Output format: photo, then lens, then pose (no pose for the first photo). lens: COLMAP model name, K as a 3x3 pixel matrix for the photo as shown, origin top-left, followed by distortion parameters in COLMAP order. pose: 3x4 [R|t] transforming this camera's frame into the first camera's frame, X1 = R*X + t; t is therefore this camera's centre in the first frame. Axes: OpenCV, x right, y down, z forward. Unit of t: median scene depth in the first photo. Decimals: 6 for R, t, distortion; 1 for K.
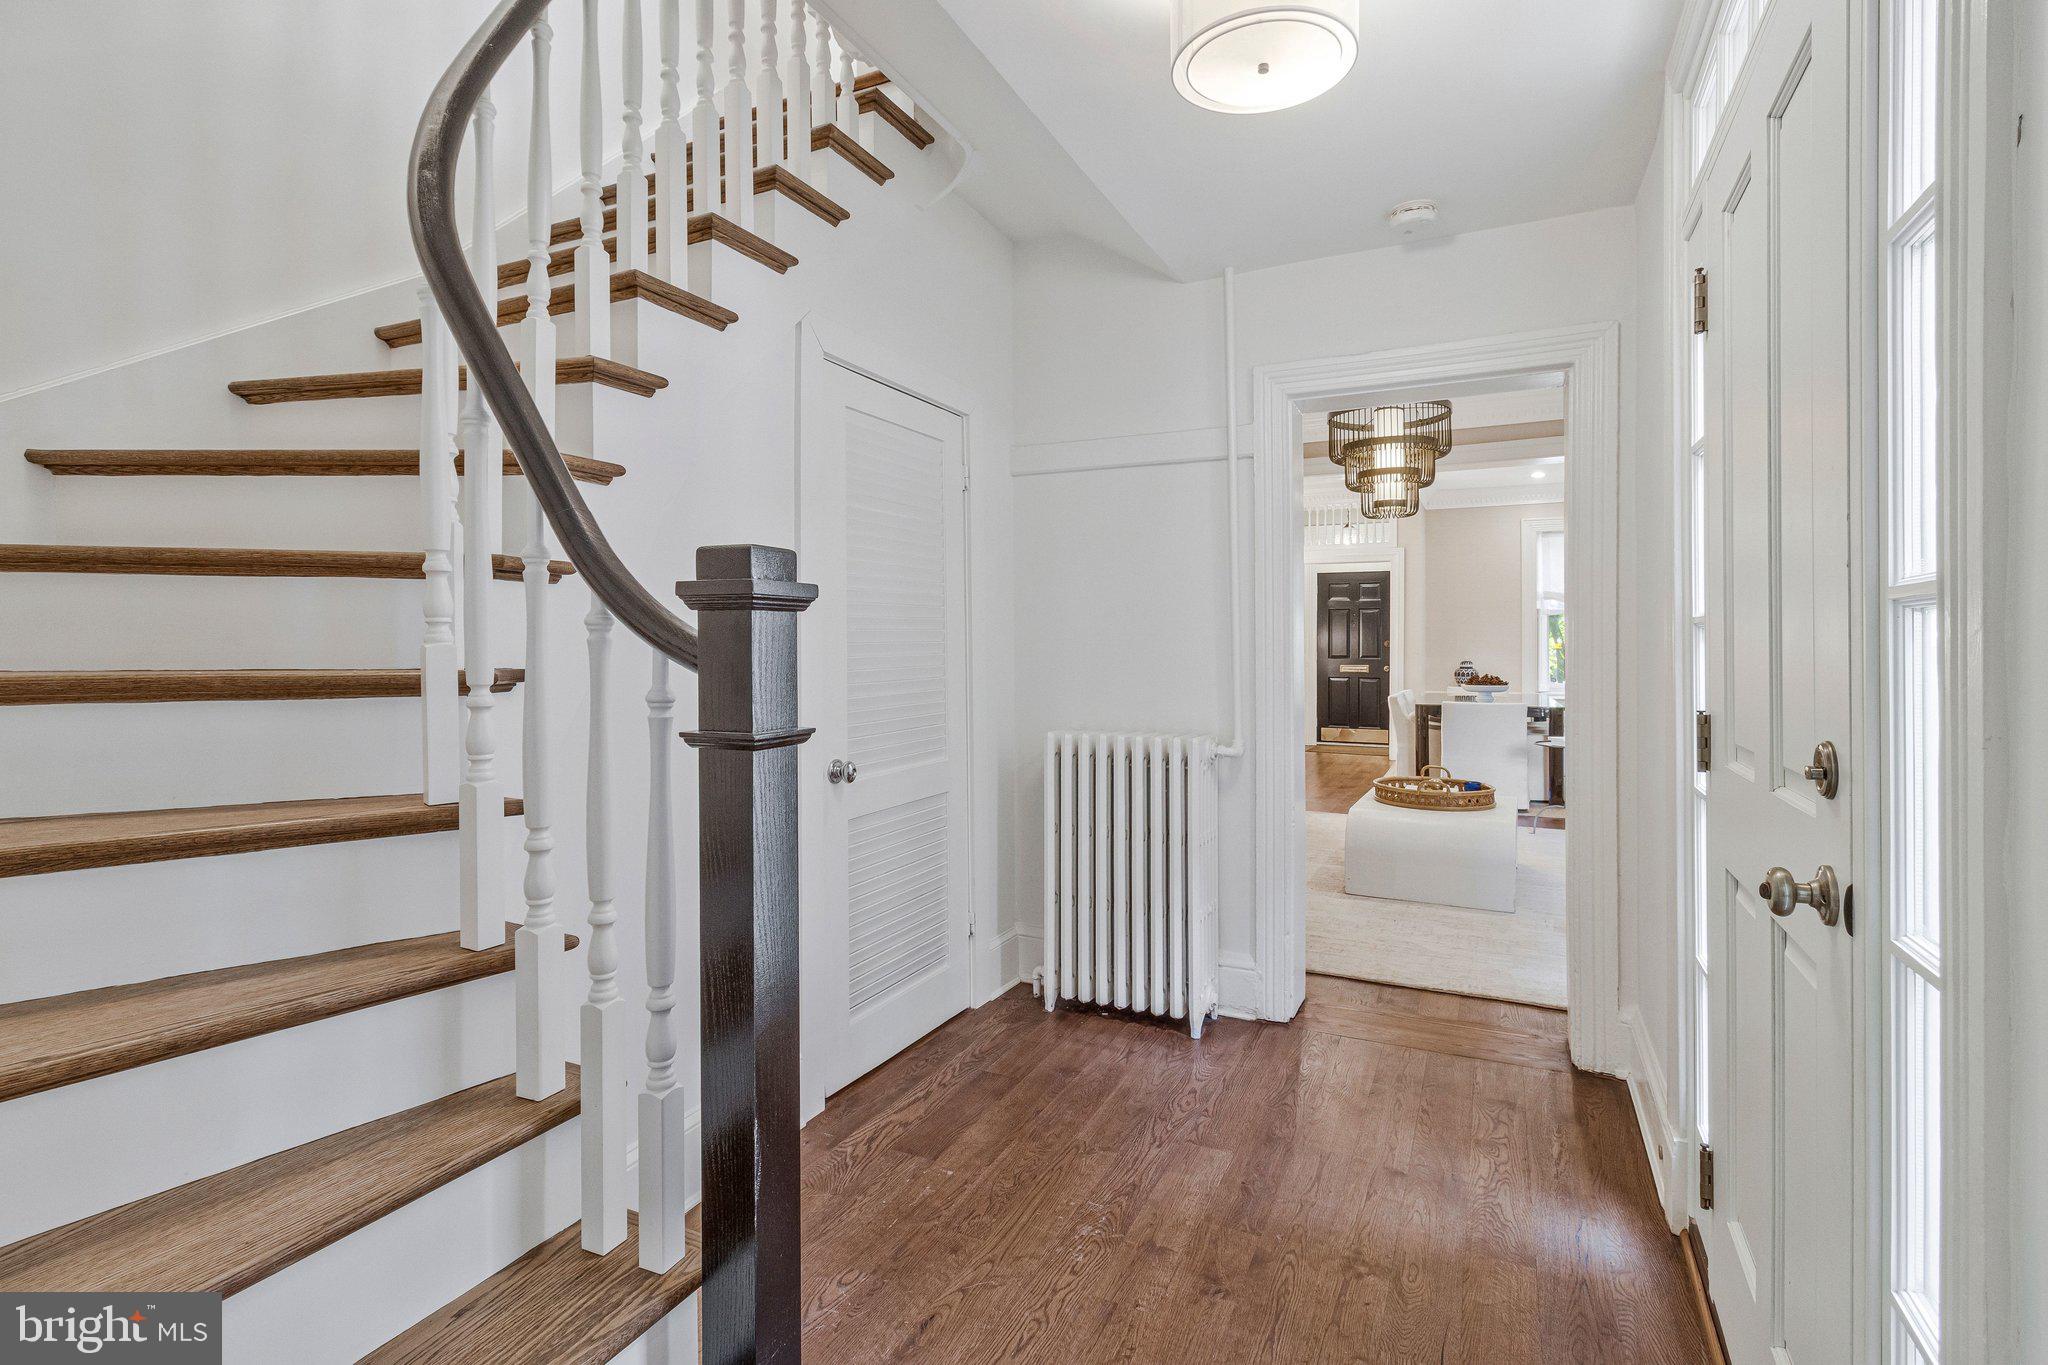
lens RADIAL K [[980.7, 0, 1026.4], [0, 980.7, 670.4], [0, 0, 1]] dist [0.003617, 0.000192]
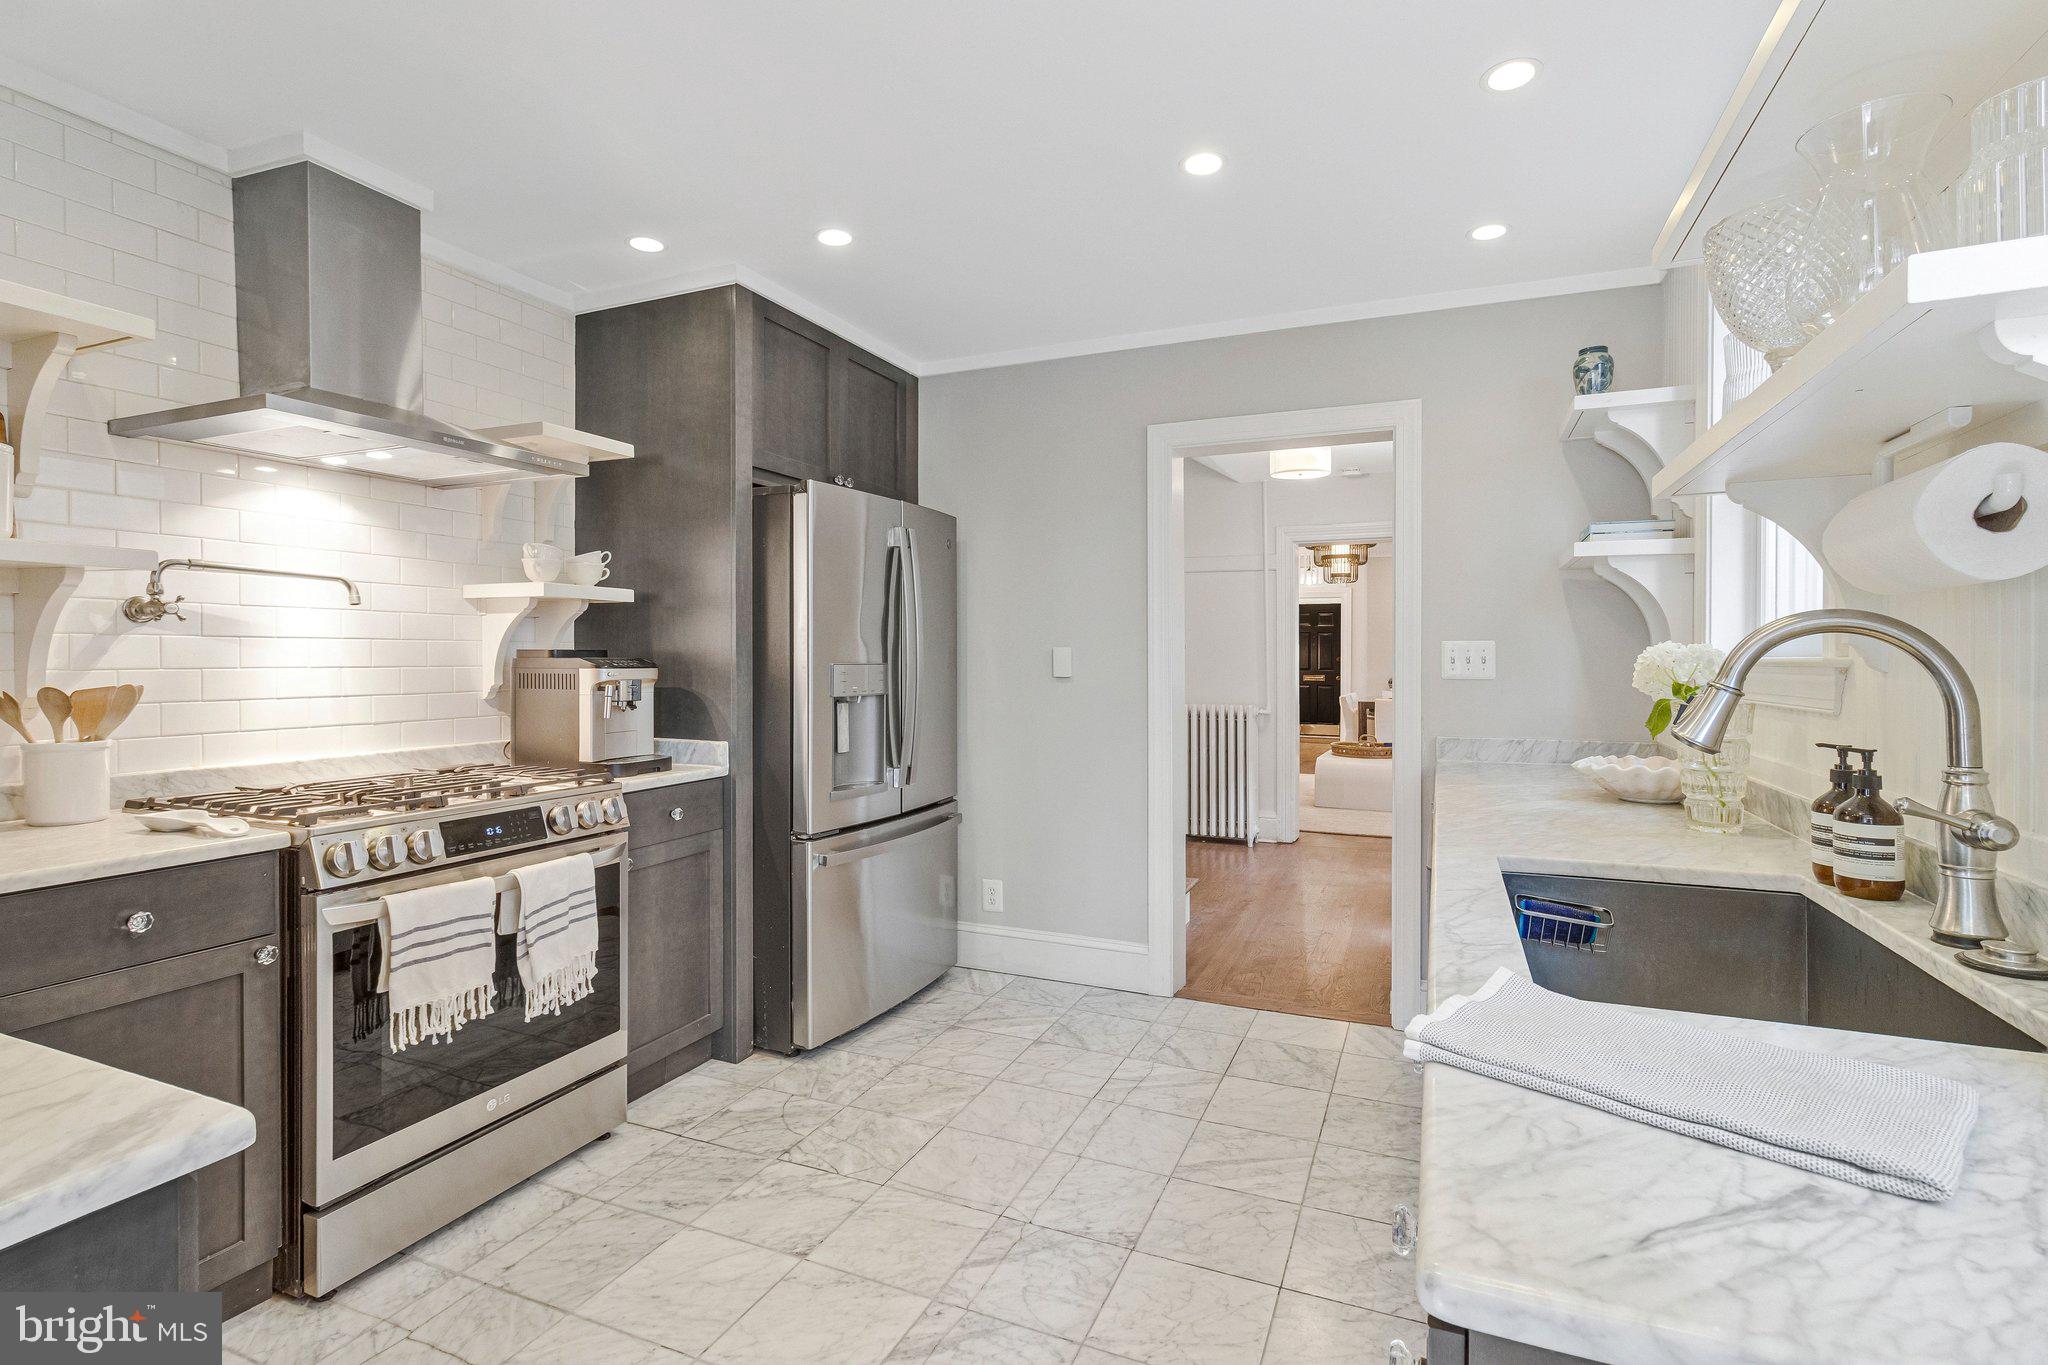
lens RADIAL K [[980.7, 0, 1011.0], [0, 980.7, 664.3], [0, 0, 1]] dist [0.003617, 0.000192]
pose [[0.999505, 0.004178, 0.031174, -0.243510], [-0.003563, 0.999798, -0.019768, 0.016015], [-0.031250, 0.019647, 0.999318, -0.651409]]
